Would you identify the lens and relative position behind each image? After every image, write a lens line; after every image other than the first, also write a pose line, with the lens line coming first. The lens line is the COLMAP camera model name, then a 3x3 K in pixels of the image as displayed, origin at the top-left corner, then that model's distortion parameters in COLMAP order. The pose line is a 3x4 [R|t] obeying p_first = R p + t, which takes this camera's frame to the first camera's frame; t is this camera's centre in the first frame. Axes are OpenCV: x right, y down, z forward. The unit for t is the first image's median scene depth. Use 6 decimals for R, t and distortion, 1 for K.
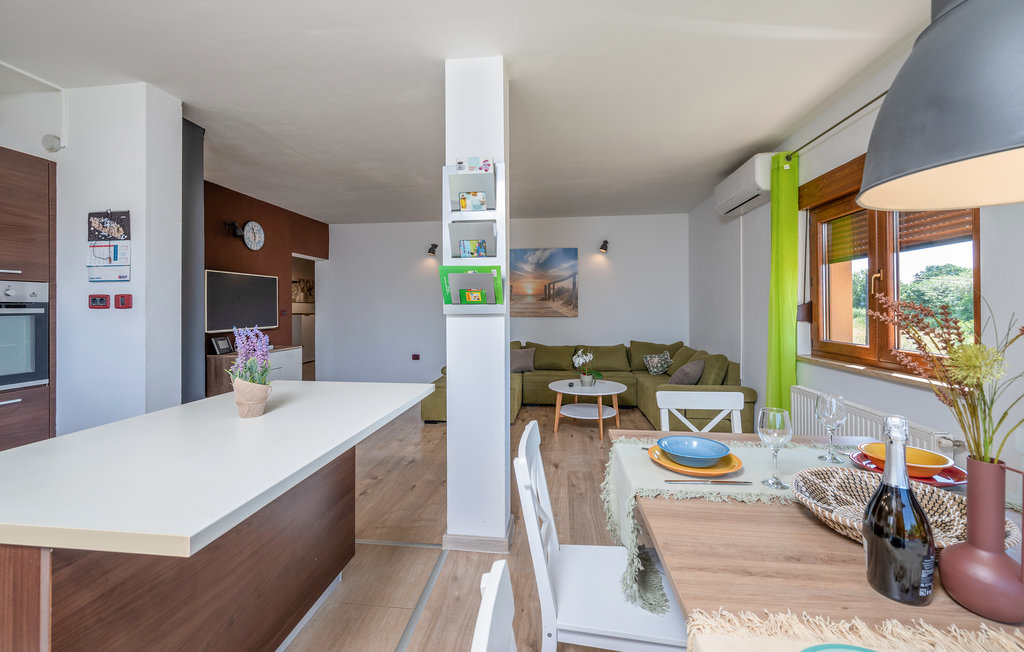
lens RADIAL K [[418.0, 0, 505.0], [0, 418.0, 302.0], [0, 0, 1]] dist [-0.002759, -0.000792]
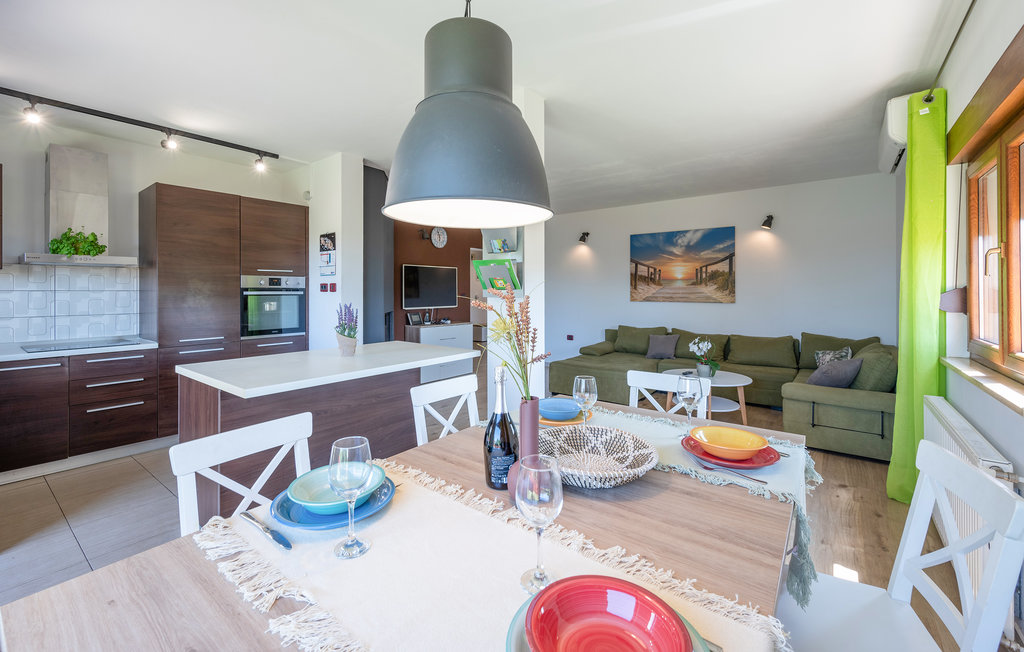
lens RADIAL K [[418.0, 0, 499.9], [0, 418.0, 293.0], [0, 0, 1]] dist [-0.002759, -0.000792]
pose [[0.858346, 0.005474, -0.513042, 0.392834], [0.002624, 0.999883, 0.015058, -0.002327], [0.513064, -0.014272, 0.858232, -0.063228]]
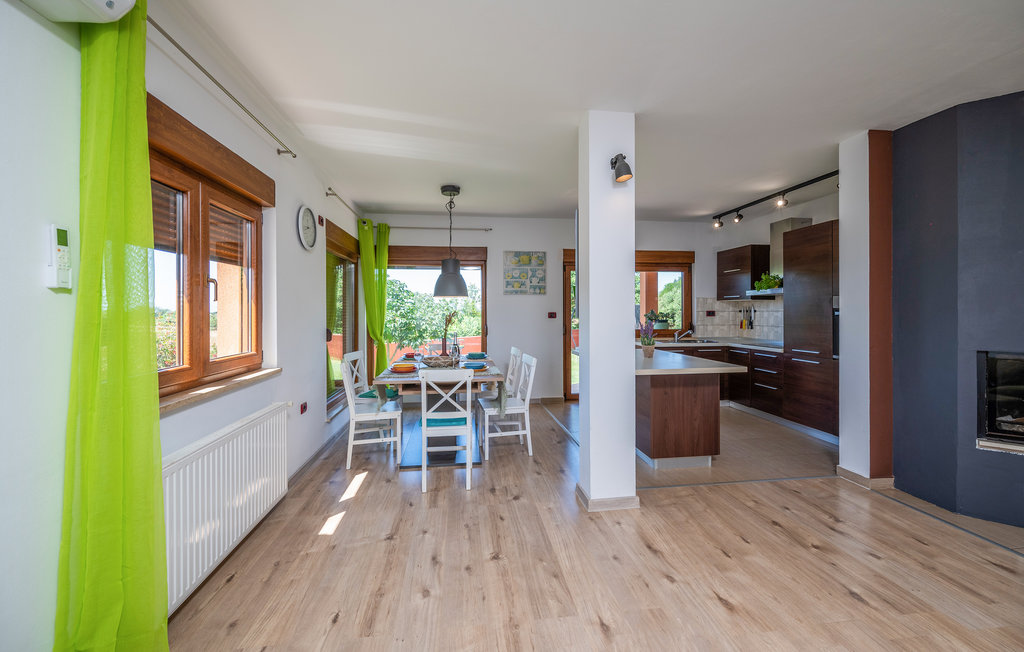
lens RADIAL K [[418.0, 0, 522.2], [0, 418.0, 316.7], [0, 0, 1]] dist [-0.002759, -0.000792]
pose [[-0.960197, 0.010093, -0.279142, 0.381089], [0.009606, 0.999949, 0.003115, 0.012624], [0.279159, 0.000310, -0.960245, 1.555923]]
